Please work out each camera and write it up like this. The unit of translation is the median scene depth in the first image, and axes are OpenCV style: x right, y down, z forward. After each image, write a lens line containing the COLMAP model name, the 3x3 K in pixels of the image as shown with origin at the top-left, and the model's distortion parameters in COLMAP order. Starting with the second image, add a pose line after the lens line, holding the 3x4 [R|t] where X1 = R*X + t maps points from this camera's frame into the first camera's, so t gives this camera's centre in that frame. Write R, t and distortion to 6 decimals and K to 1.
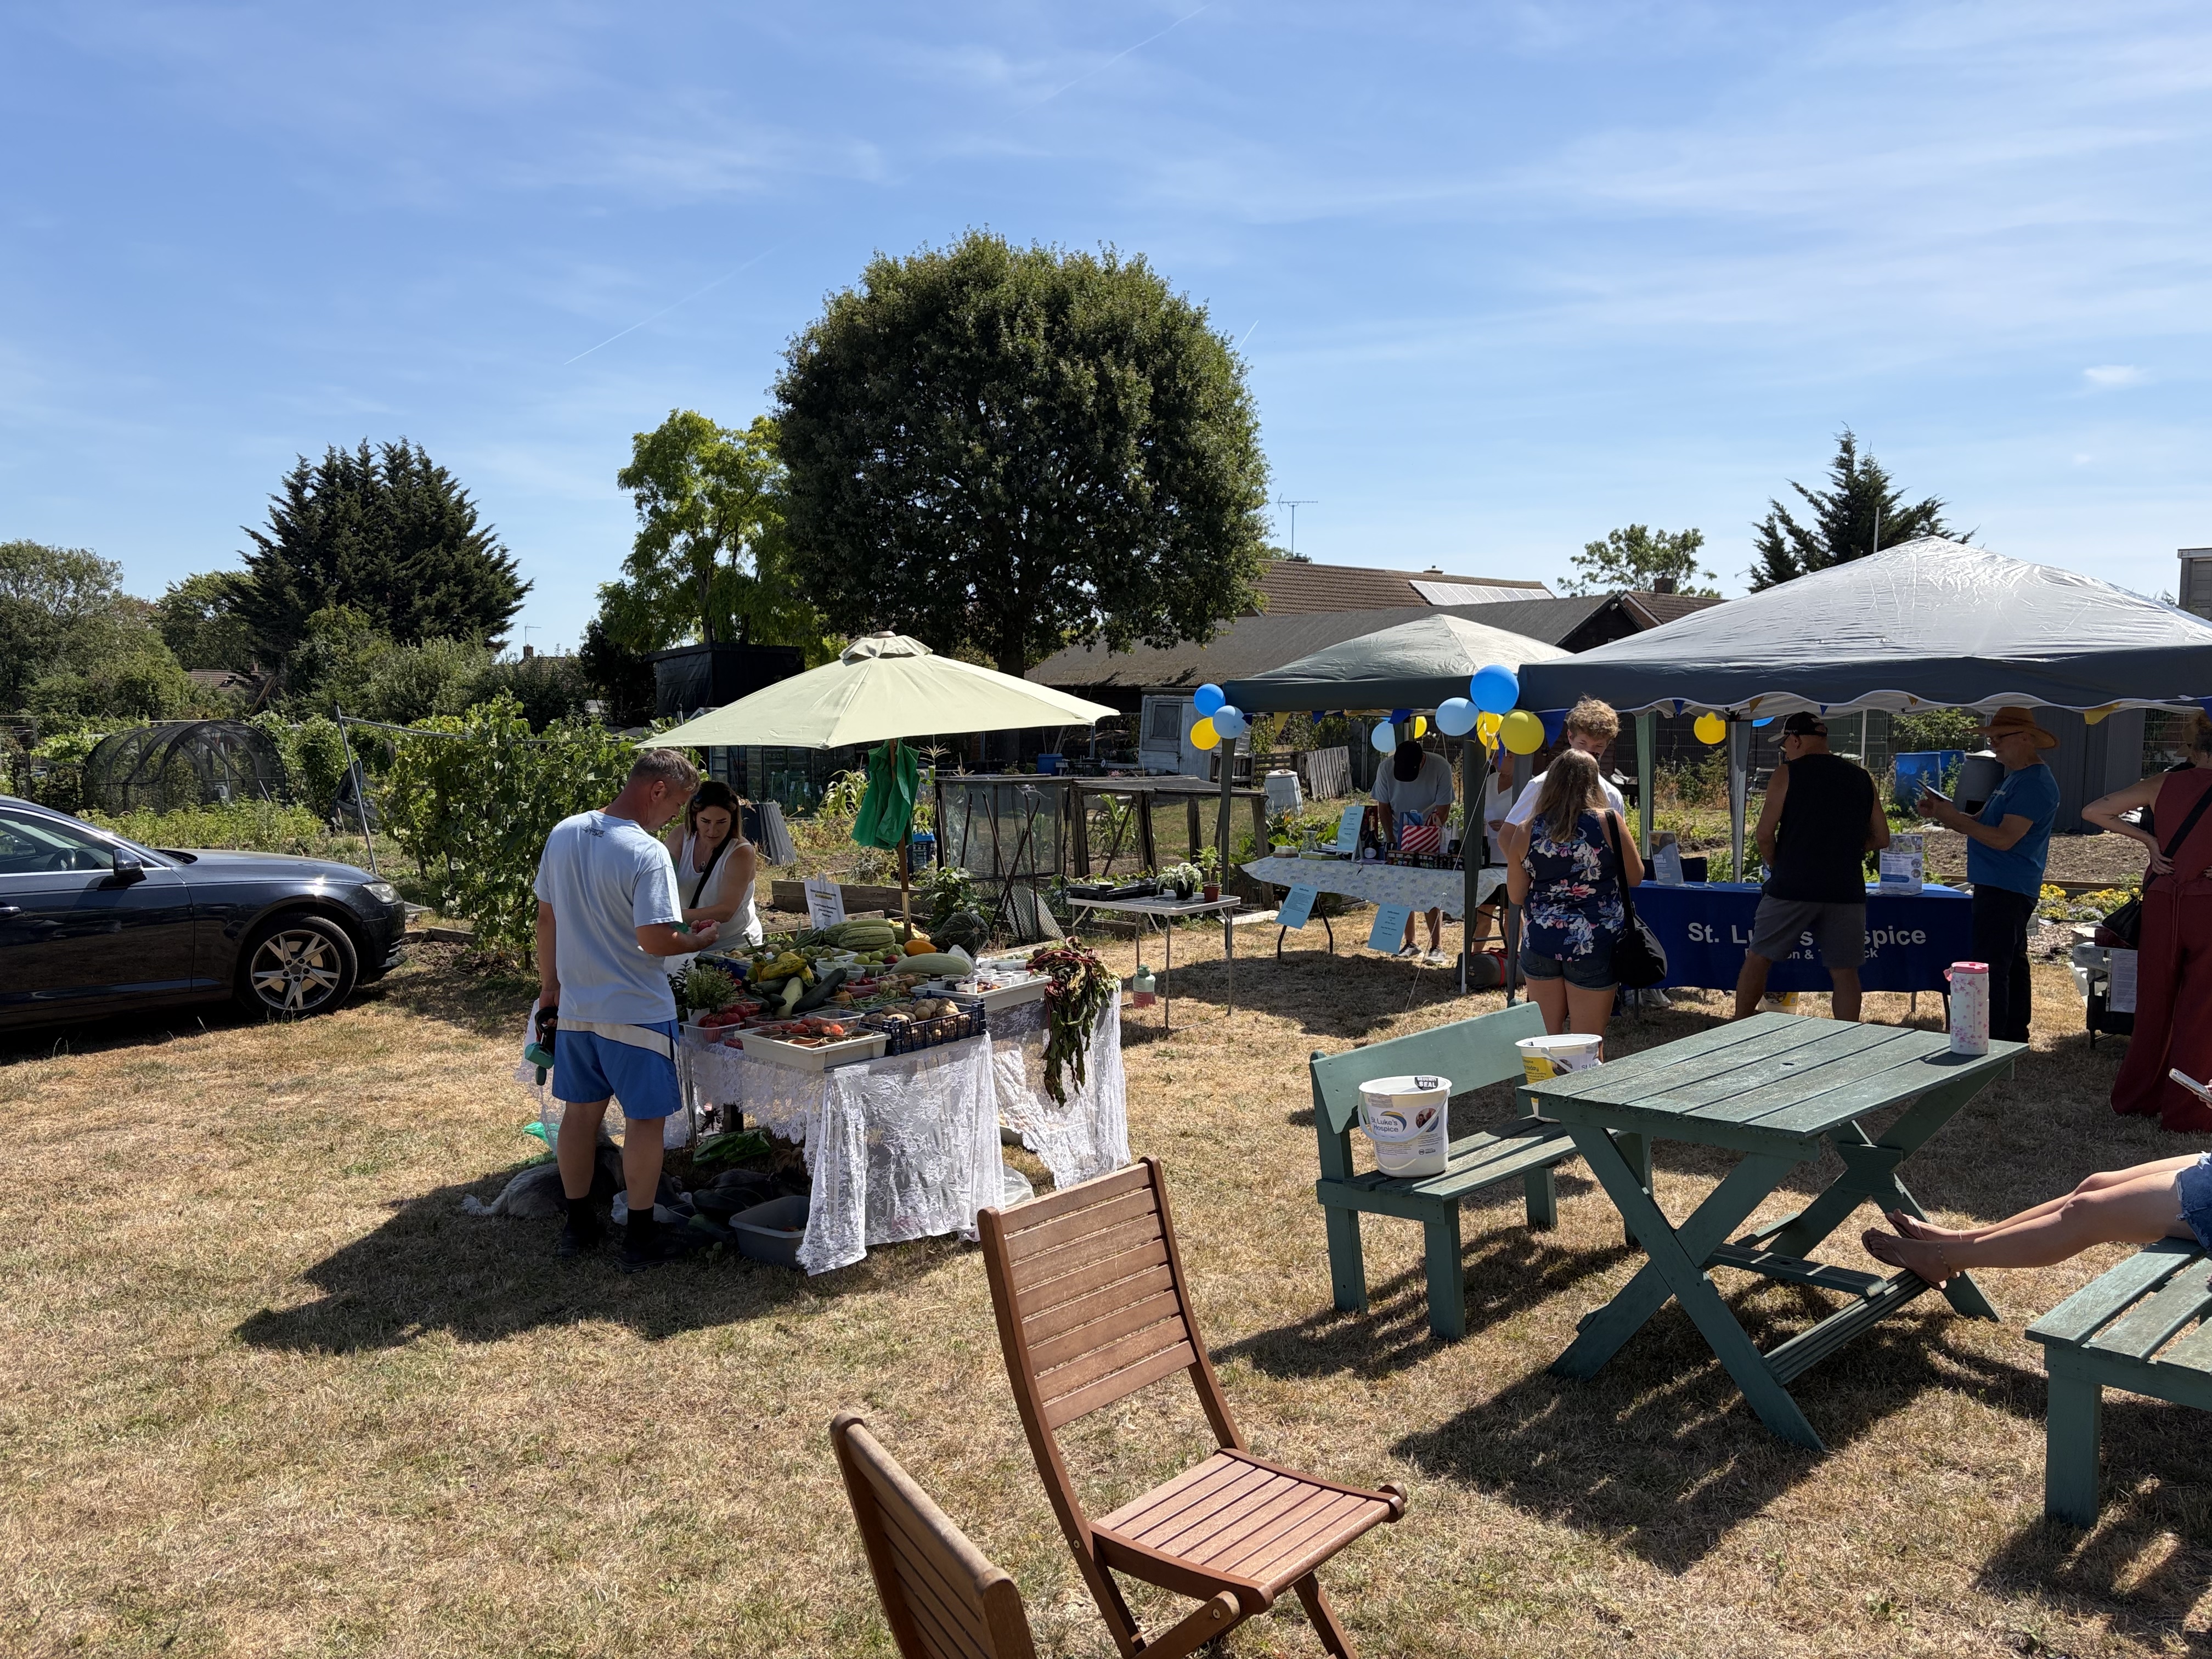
lens RADIAL K [[1664.9, 0, 1104.8], [0, 1664.9, 836.2], [0, 0, 1]] dist [0.050502, -0.058525]
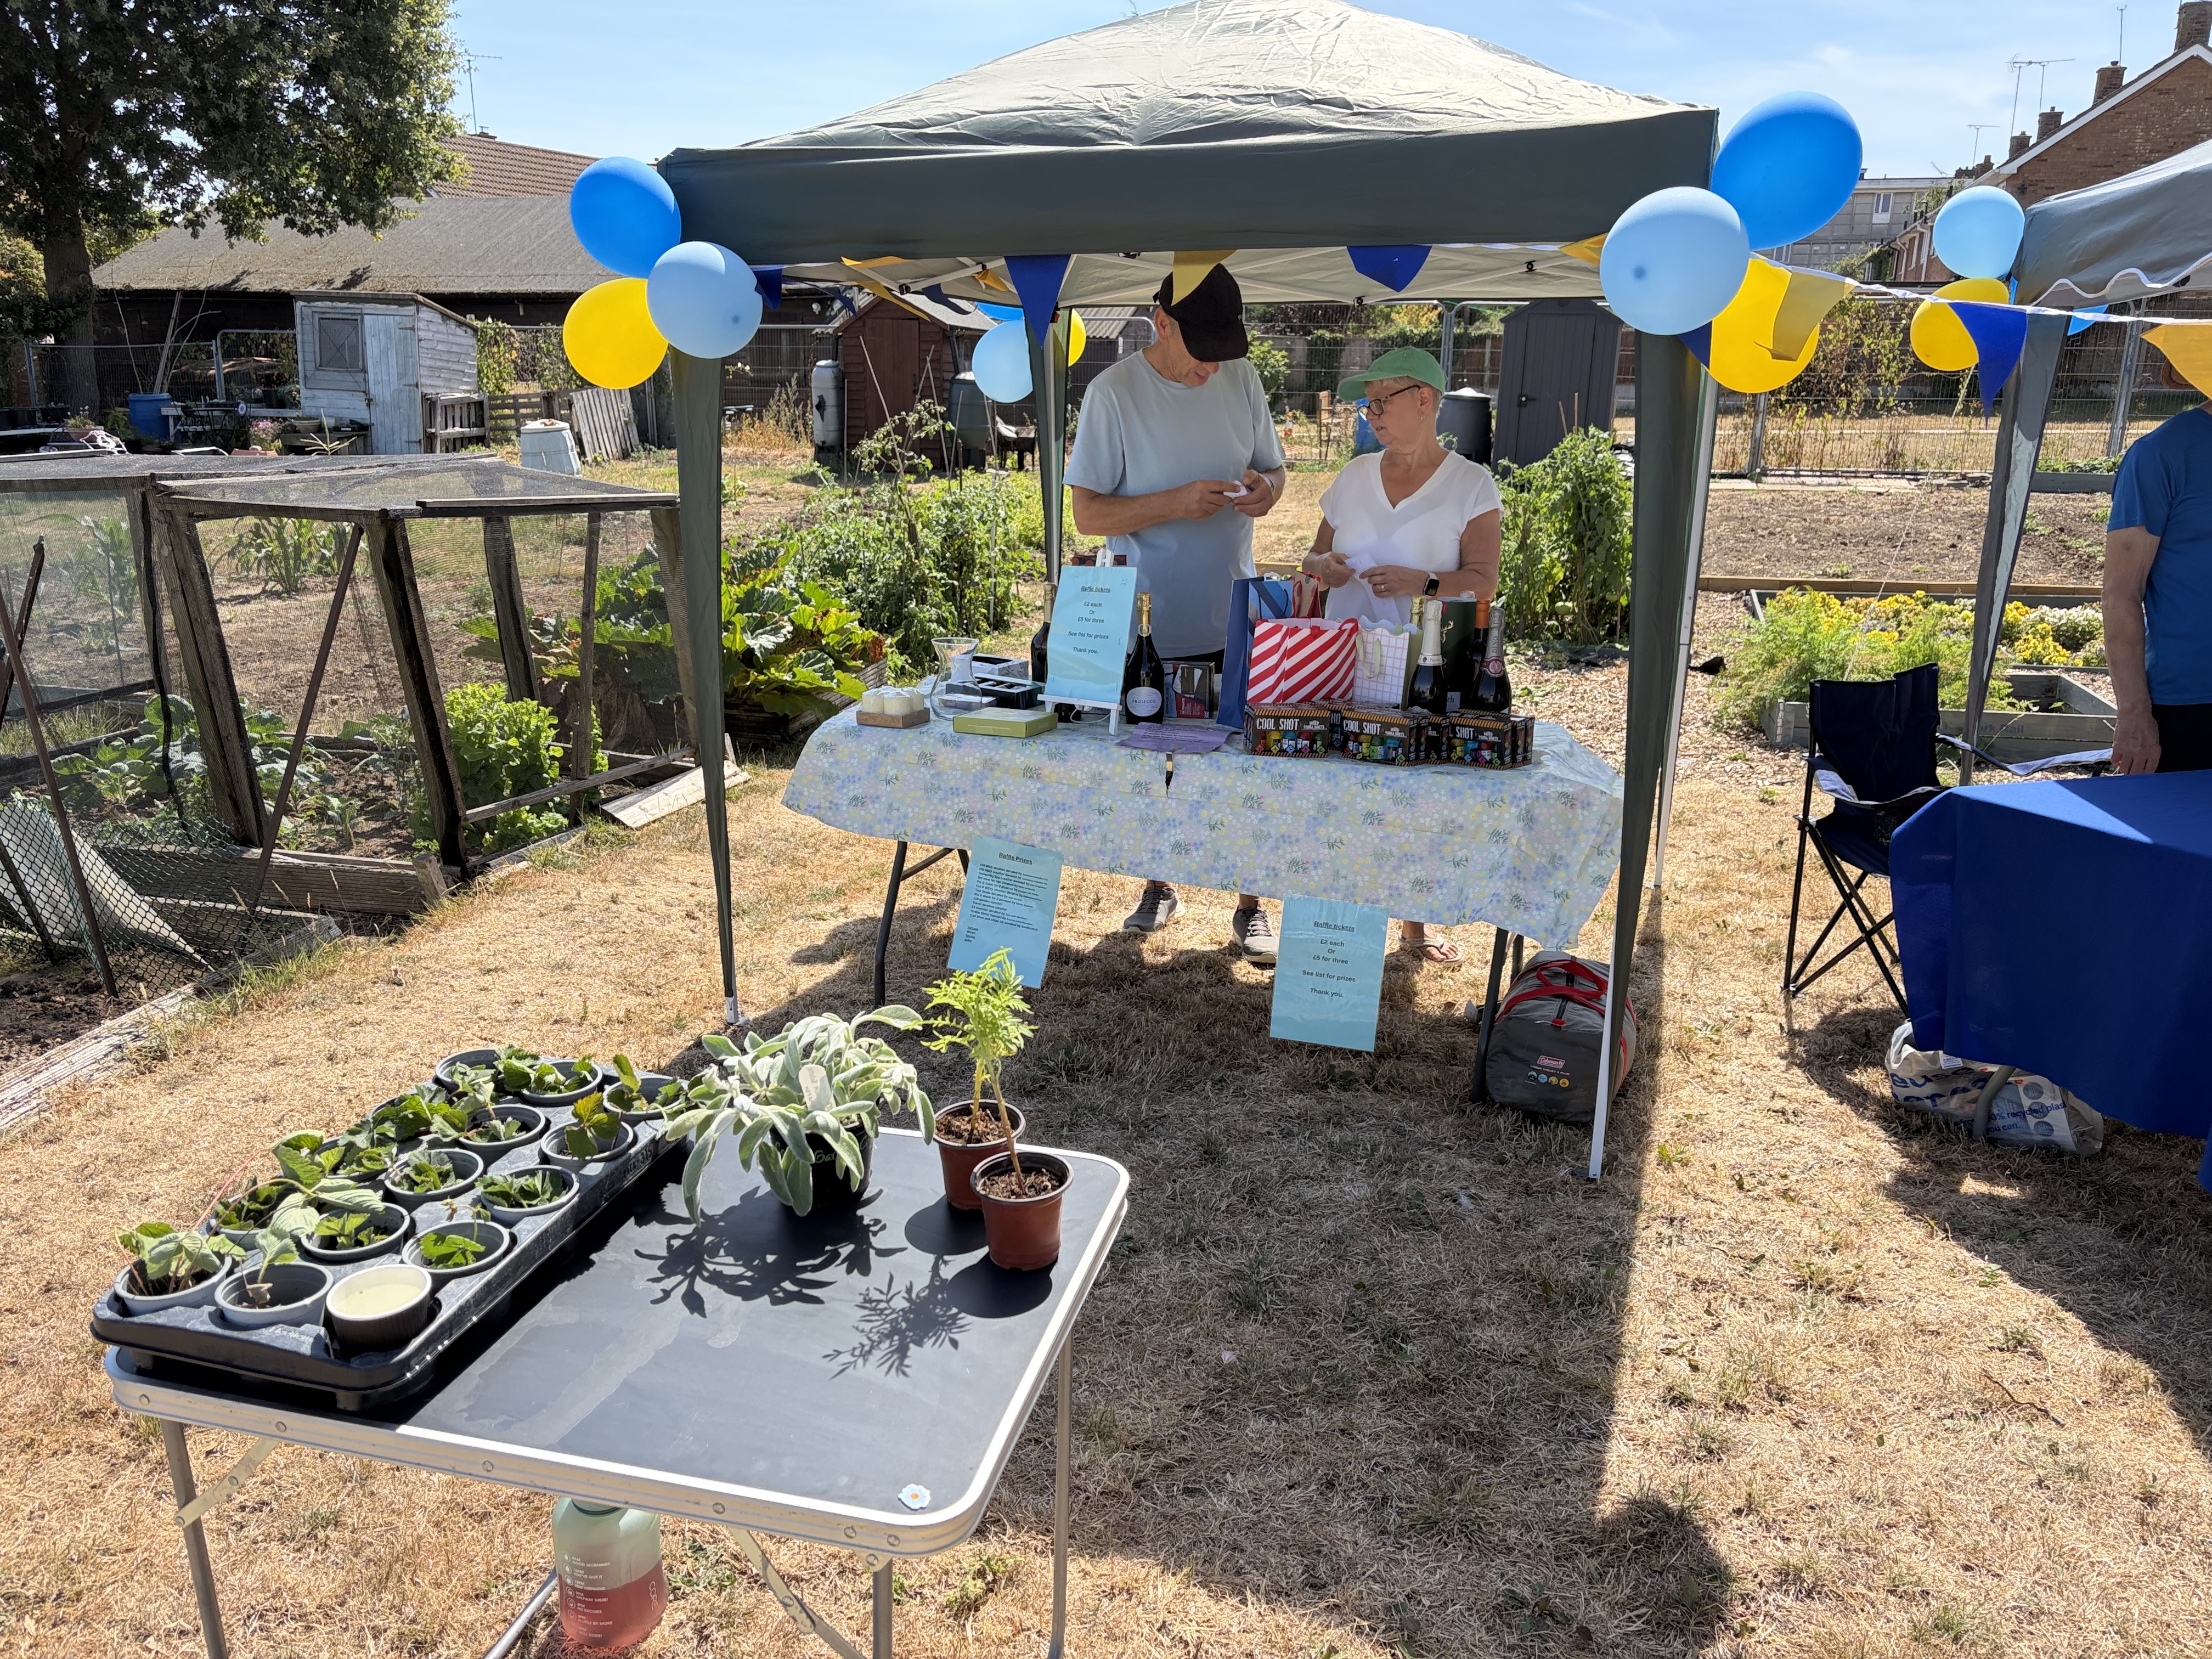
lens RADIAL K [[1664.9, 0, 1100.6], [0, 1664.9, 839.6], [0, 0, 1]] dist [0.050502, -0.058525]
pose [[0.896737, -0.118233, 0.426479, -0.000244], [0.025945, 0.976041, 0.216036, -0.046670], [-0.441804, -0.182663, 0.878319, 0.867359]]
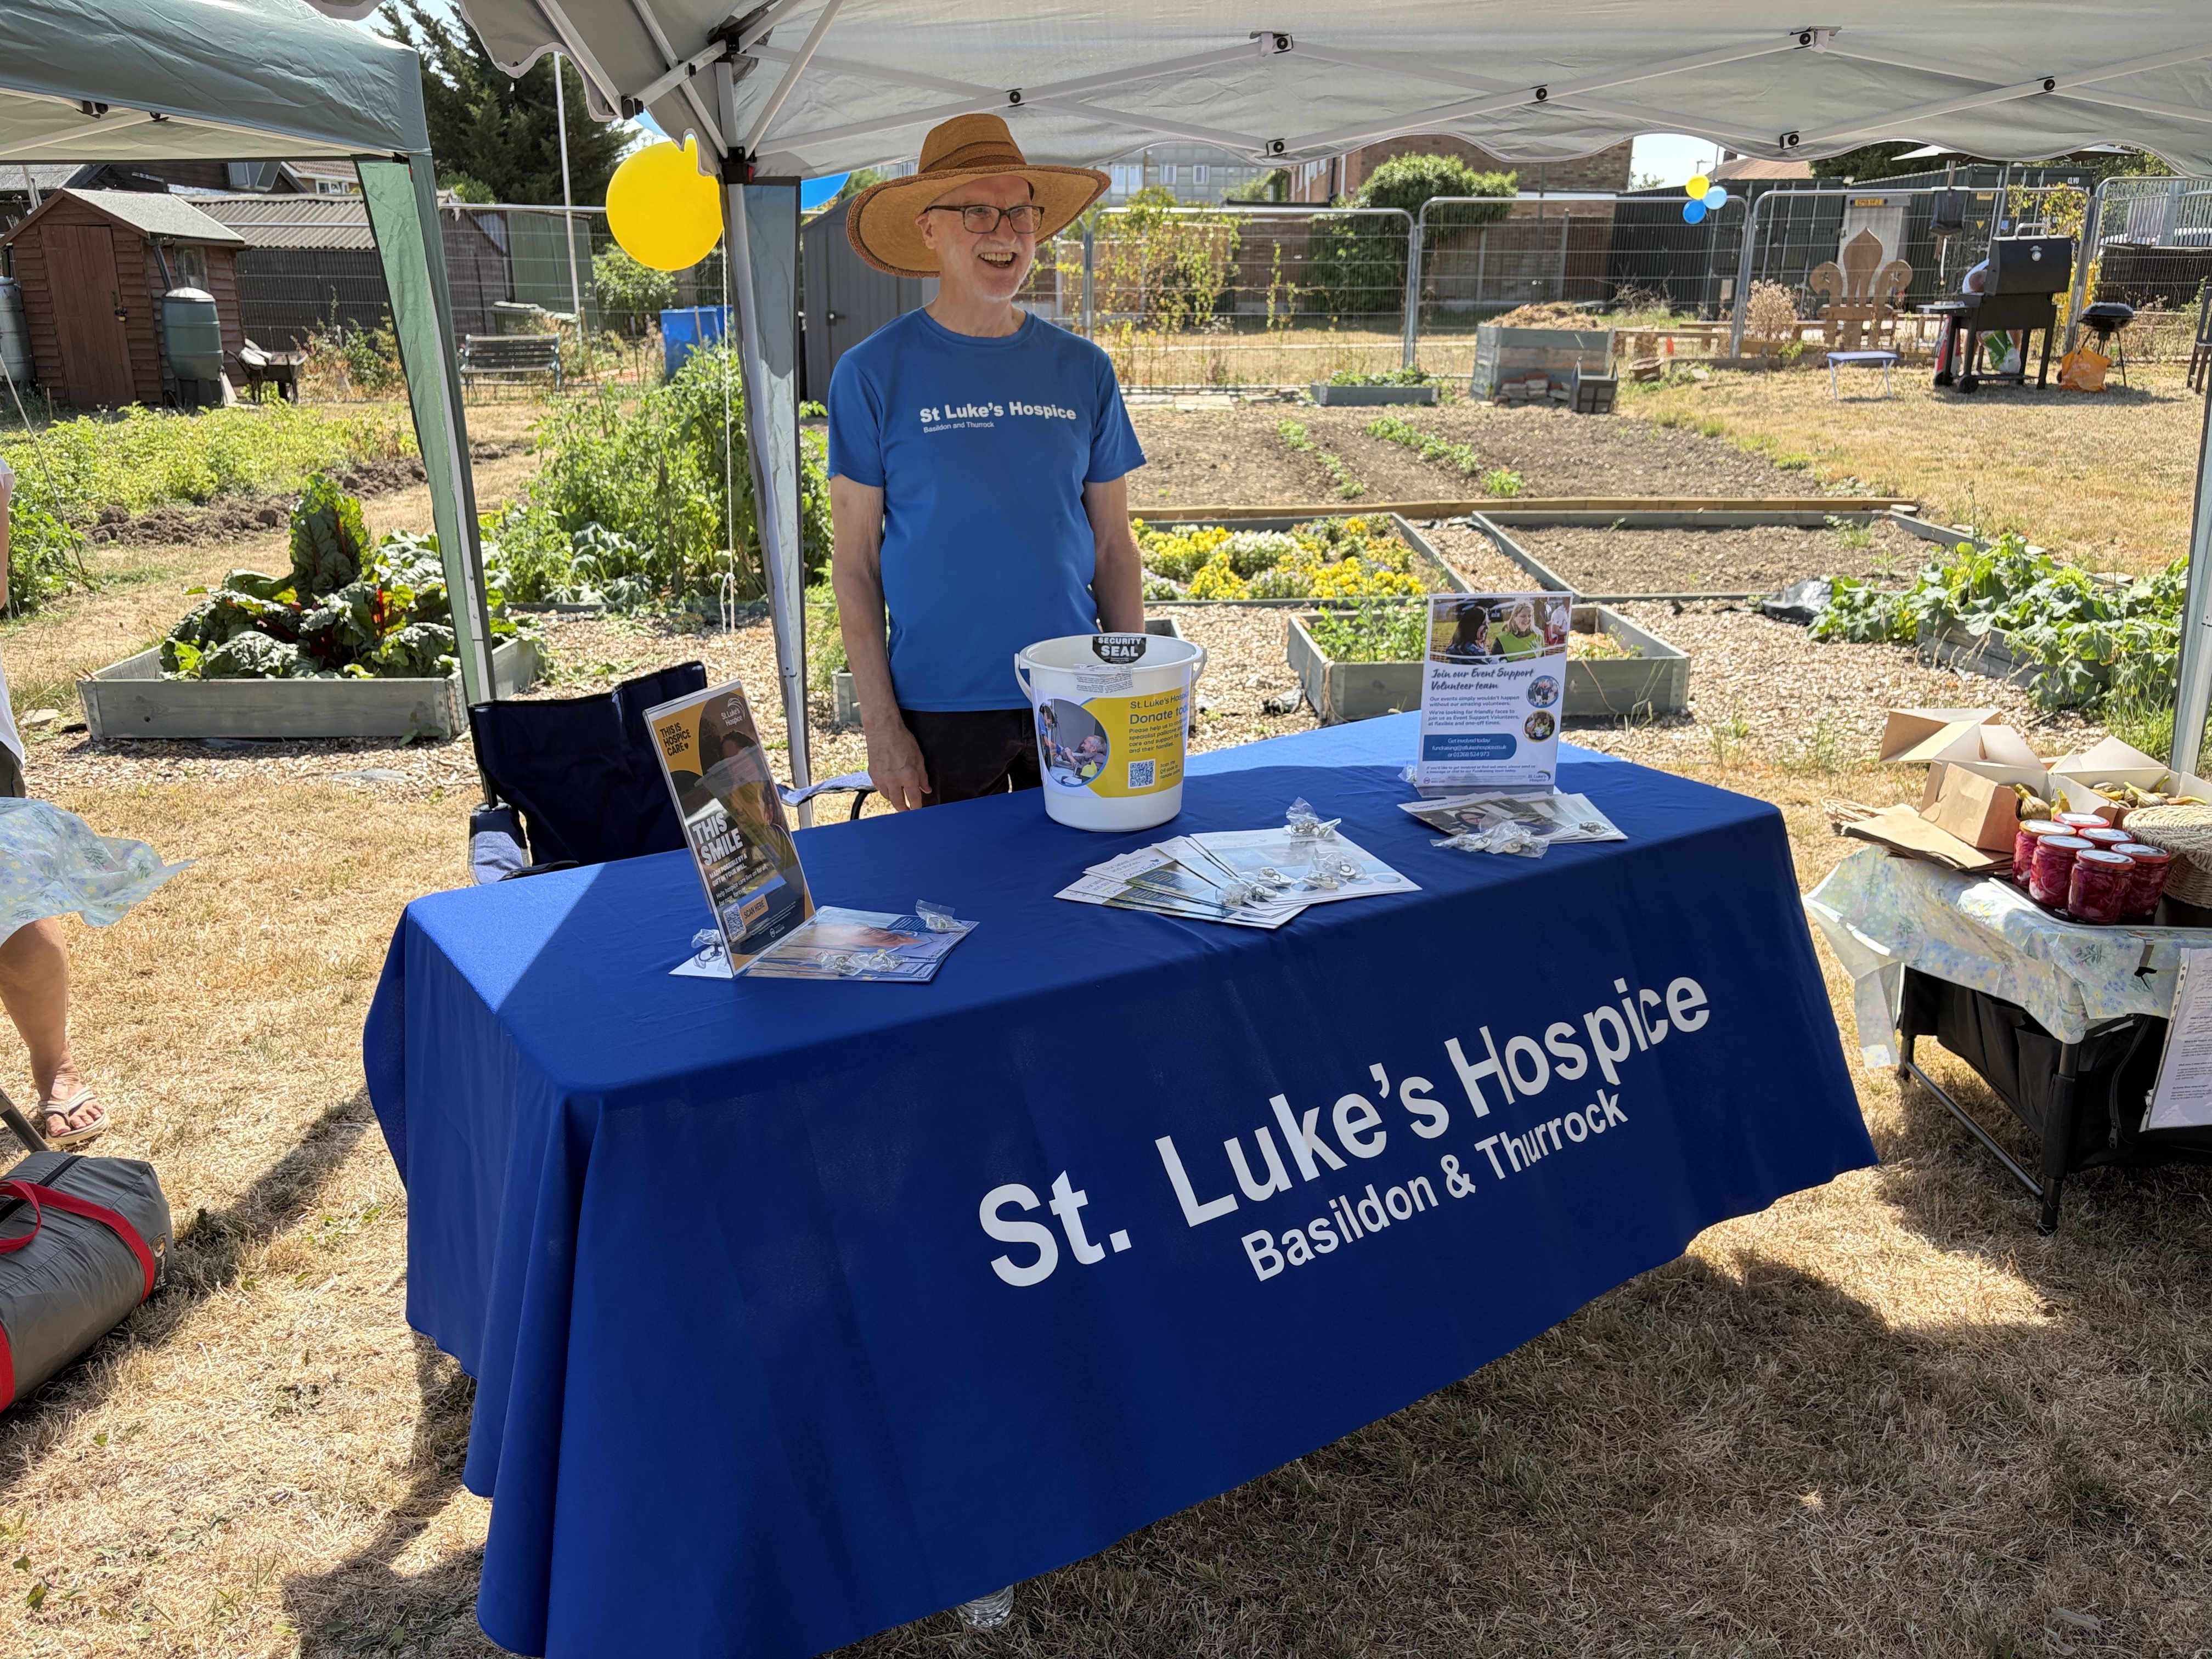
lens RADIAL K [[1664.9, 0, 1107.4], [0, 1664.9, 835.7], [0, 0, 1]] dist [0.050502, -0.058525]
pose [[0.724764, -0.217007, 0.653930, 0.249226], [0.048028, 0.962708, 0.266244, -0.040402], [-0.687321, -0.161557, 0.708159, 0.880765]]
